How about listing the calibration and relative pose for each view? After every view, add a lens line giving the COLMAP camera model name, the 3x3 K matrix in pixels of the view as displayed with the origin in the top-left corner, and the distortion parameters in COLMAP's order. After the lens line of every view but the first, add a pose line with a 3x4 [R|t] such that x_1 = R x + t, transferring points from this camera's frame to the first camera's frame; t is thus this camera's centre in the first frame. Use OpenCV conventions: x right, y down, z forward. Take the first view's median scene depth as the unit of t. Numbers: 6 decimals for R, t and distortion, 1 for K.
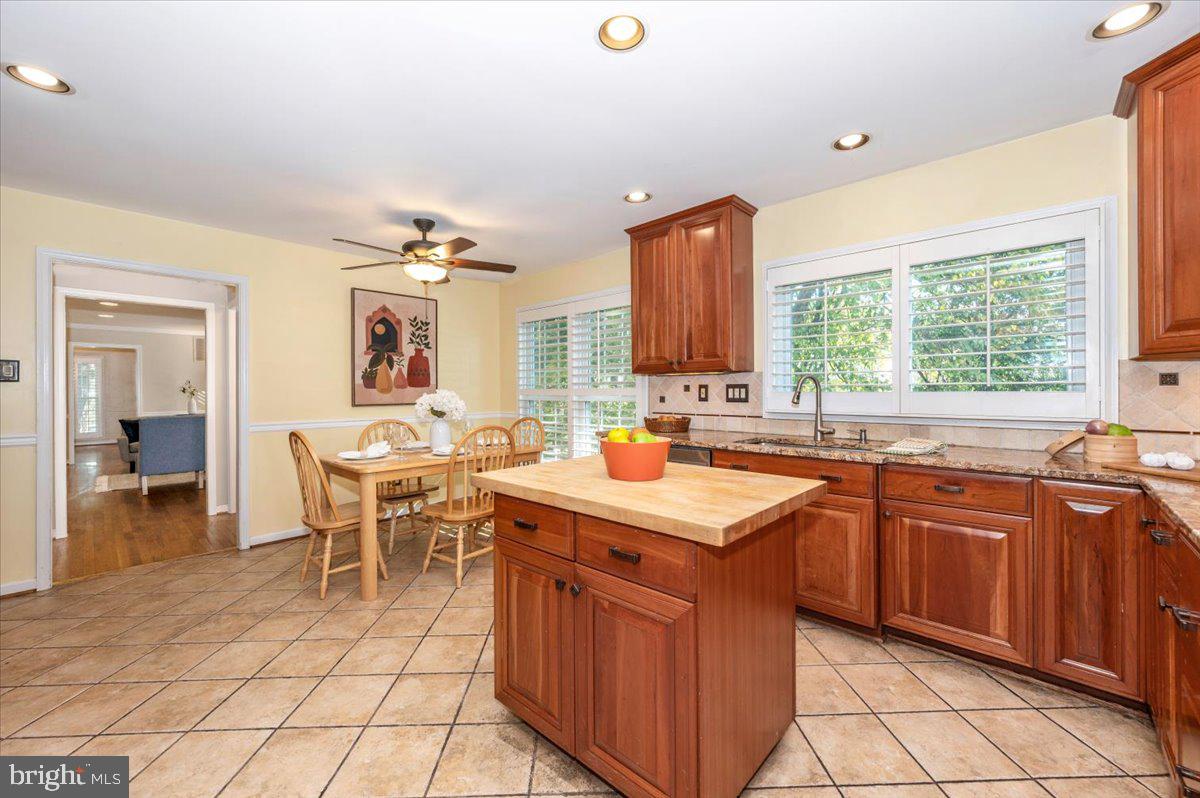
lens RADIAL K [[473.1, 0, 603.4], [0, 473.1, 393.4], [0, 0, 1]] dist [-0.000300, 0.000015]
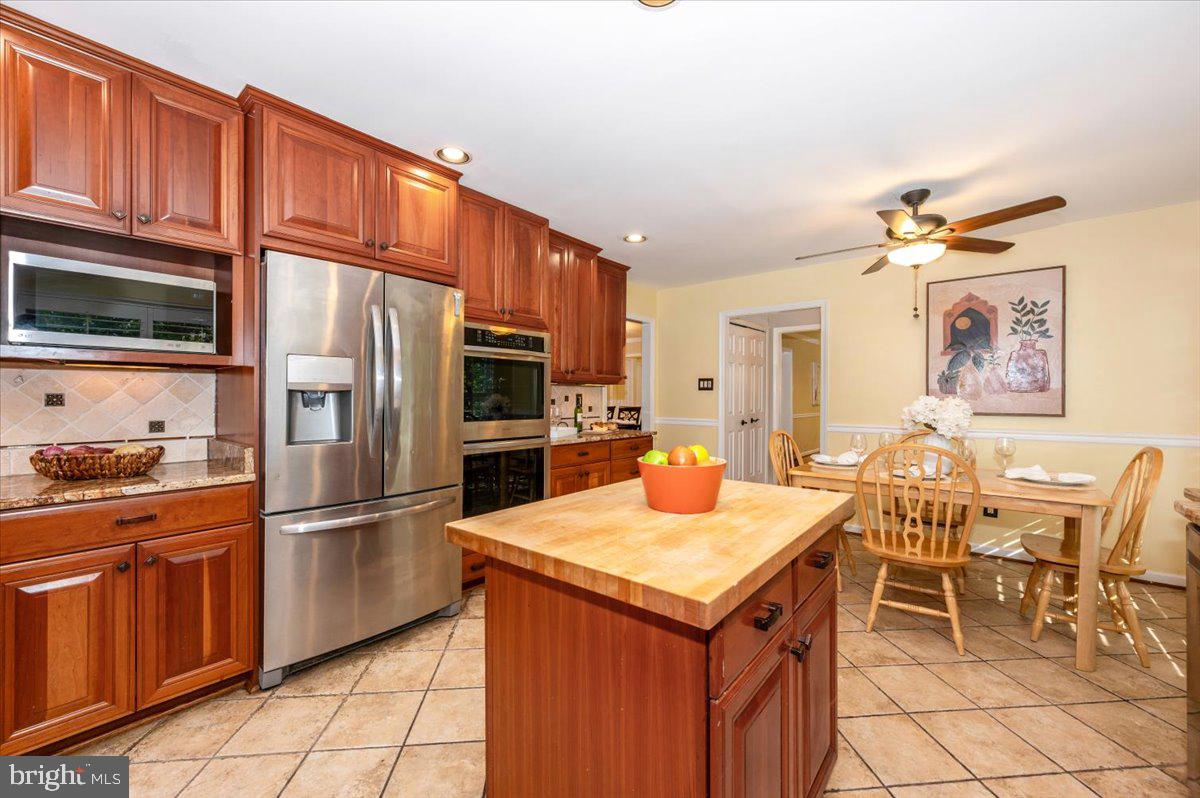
lens RADIAL K [[473.1, 0, 603.6], [0, 473.1, 393.4], [0, 0, 1]] dist [-0.000300, 0.000015]
pose [[0.058166, 0.002903, -0.998303, 0.498410], [-0.007346, 0.999970, 0.002480, -0.013000], [0.998280, 0.007189, 0.058185, 0.479436]]
